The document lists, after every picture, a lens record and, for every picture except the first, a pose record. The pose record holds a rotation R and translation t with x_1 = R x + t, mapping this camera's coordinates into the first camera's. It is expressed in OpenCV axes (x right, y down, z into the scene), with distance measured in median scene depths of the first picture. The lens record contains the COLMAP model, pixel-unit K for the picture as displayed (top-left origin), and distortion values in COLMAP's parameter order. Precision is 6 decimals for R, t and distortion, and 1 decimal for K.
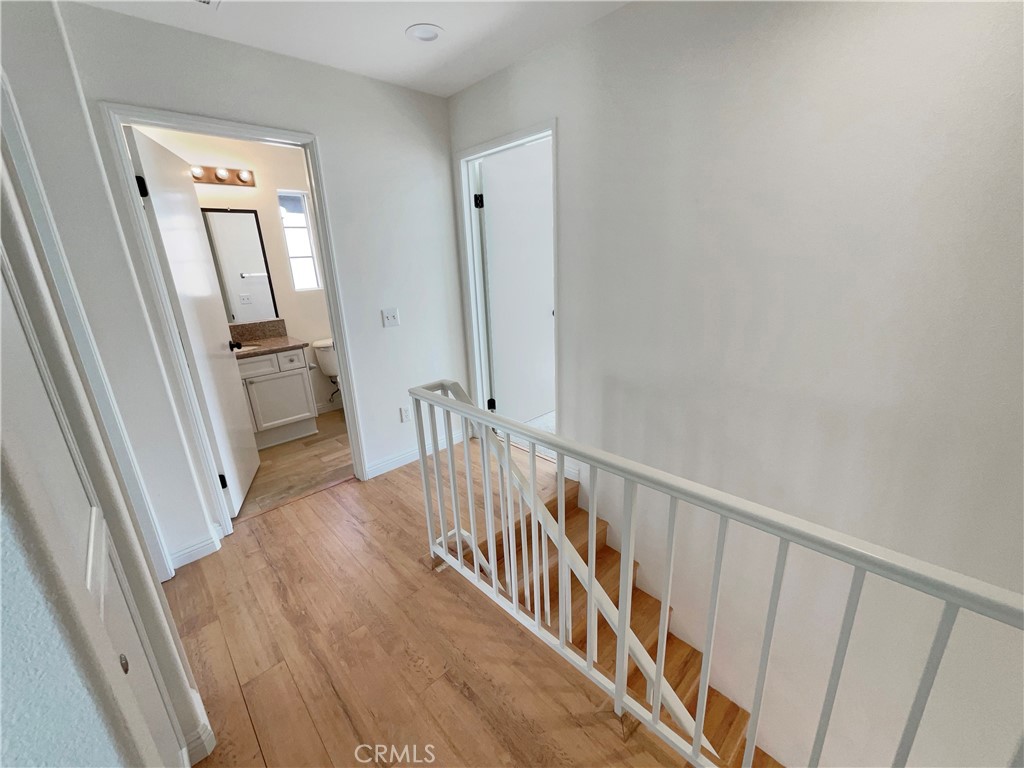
lens RADIAL K [[410.5, 0, 511.5], [0, 410.5, 385.2], [0, 0, 1]] dist [0.001404, -0.000588]
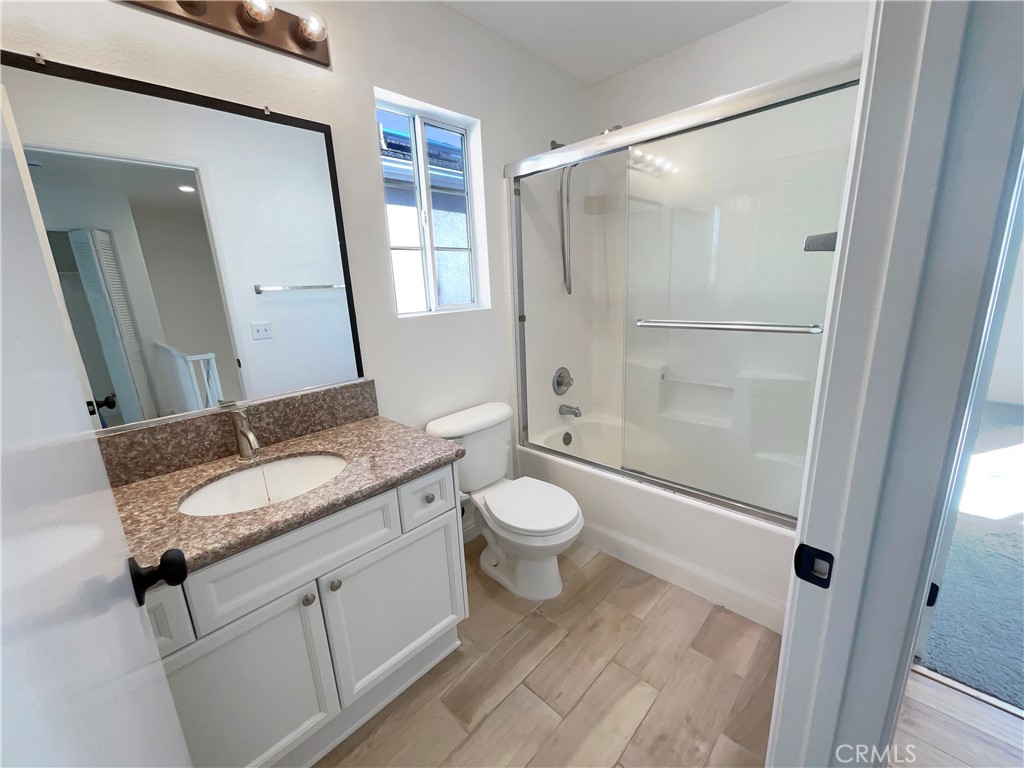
lens RADIAL K [[410.5, 0, 513.5], [0, 410.5, 383.5], [0, 0, 1]] dist [0.001404, -0.000588]
pose [[0.998693, -0.013932, 0.049167, -0.461880], [0.016644, 0.998337, -0.055199, -0.140752], [-0.048316, 0.055945, 0.997264, 0.594811]]
